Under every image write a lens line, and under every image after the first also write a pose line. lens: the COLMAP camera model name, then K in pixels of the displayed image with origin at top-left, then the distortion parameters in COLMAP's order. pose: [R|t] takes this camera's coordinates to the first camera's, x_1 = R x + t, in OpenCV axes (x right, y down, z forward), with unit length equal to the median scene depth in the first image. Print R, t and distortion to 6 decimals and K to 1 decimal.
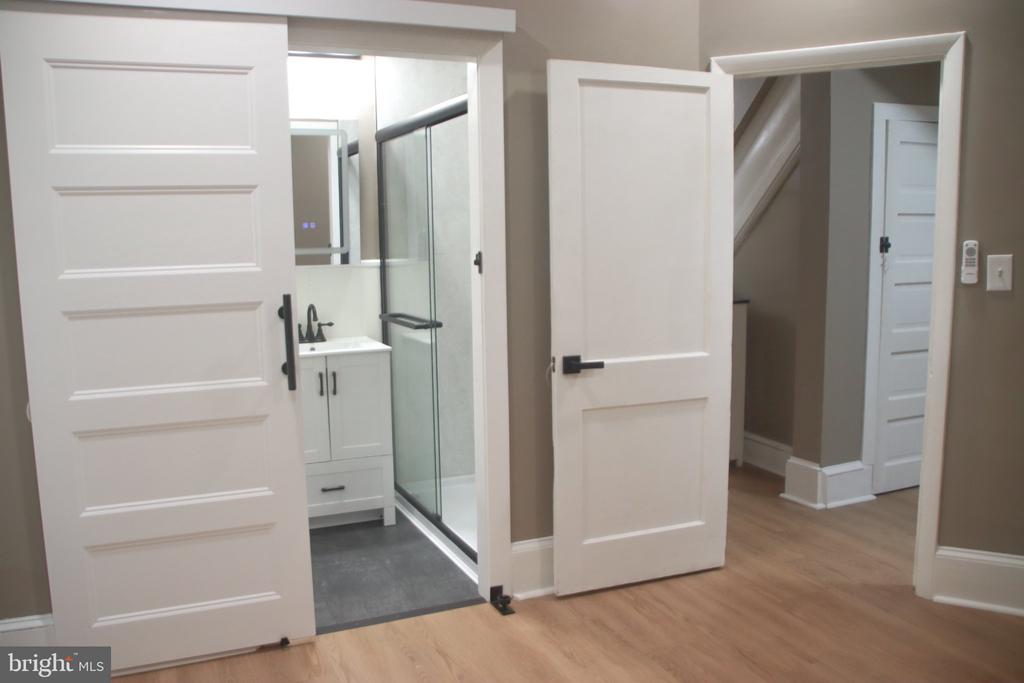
lens RADIAL K [[821.7, 0, 508.7], [0, 821.7, 347.5], [0, 0, 1]] dist [-0.219578, 0.187460]
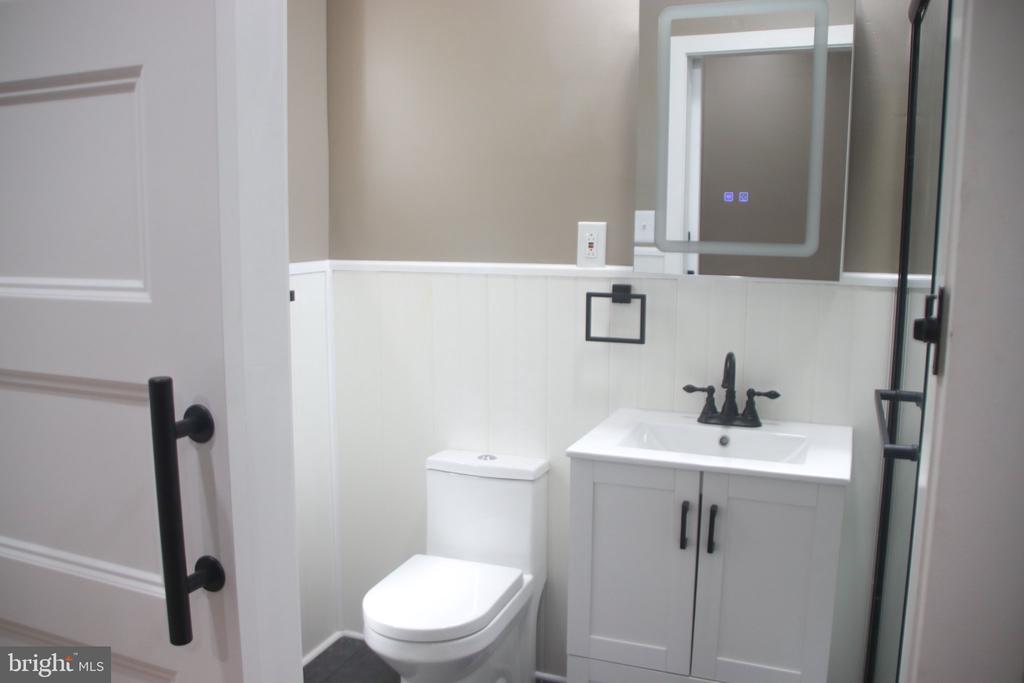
lens RADIAL K [[821.7, 0, 508.7], [0, 821.7, 347.5], [0, 0, 1]] dist [-0.219578, 0.187460]
pose [[0.664136, 0.120106, -0.737901, 0.051354], [-0.108696, 0.992036, 0.063641, -0.099481], [0.739668, 0.037941, 0.671902, 0.750021]]
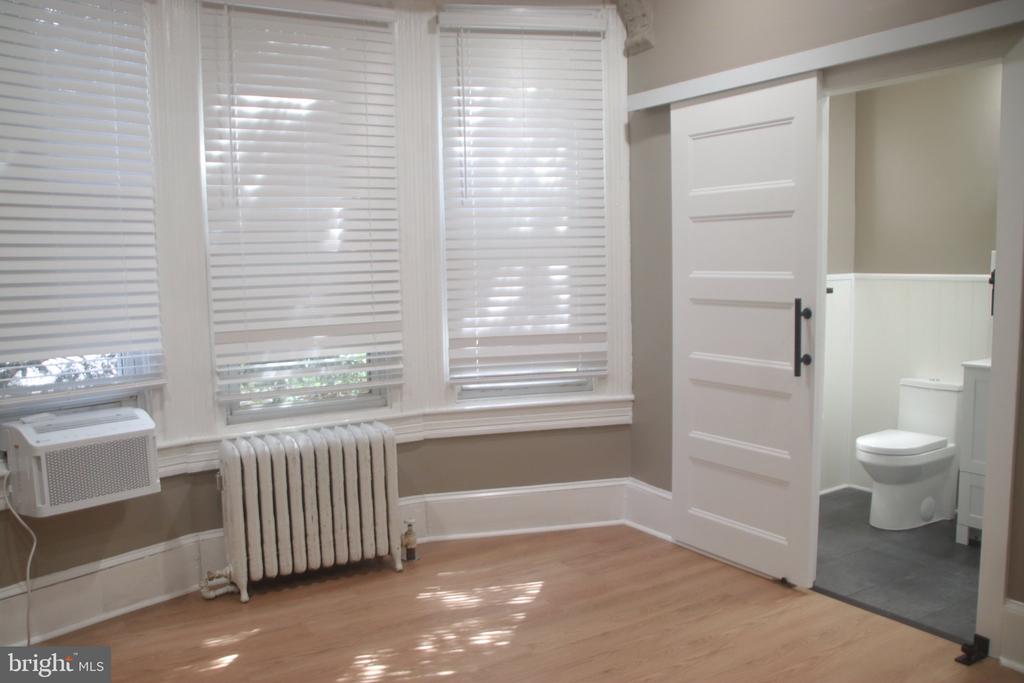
lens RADIAL K [[879.7, 0, 512.0], [0, 879.7, 341.5], [0, 0, 1]] dist [-0.147143, -0.003057]
pose [[0.124611, 0.108649, -0.986239, 0.833282], [-0.110430, 0.989330, 0.095037, -0.066338], [0.986041, 0.097068, 0.135279, 0.331869]]
